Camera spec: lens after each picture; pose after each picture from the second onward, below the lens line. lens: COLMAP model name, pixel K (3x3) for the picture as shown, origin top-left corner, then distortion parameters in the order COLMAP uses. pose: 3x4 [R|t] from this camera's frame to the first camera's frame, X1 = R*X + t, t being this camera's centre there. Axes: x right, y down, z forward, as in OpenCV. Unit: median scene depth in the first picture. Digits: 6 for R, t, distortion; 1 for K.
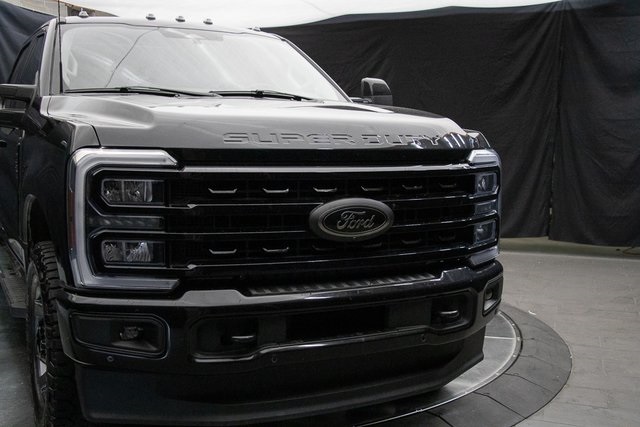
lens RADIAL K [[765.8, 0, 319.0], [0, 765.8, 219.8], [0, 0, 1]] dist [0.005440, 0.046386]
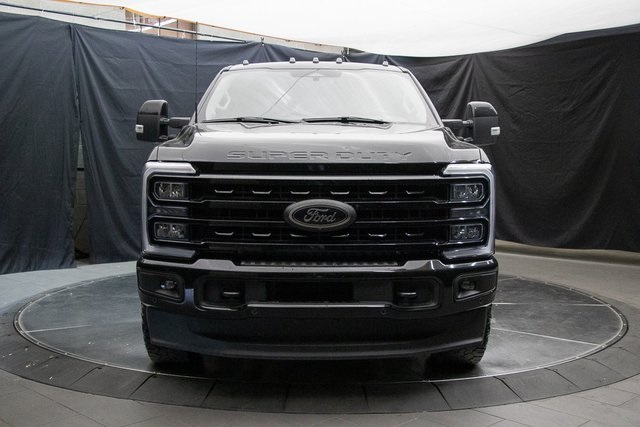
lens RADIAL K [[765.8, 0, 319.0], [0, 765.8, 219.8], [0, 0, 1]] dist [0.005440, 0.046386]
pose [[0.897204, 0.034499, -0.440268, 0.651126], [-0.044019, 0.998965, -0.011425, 0.023656], [0.439418, 0.029631, 0.897794, -0.210342]]
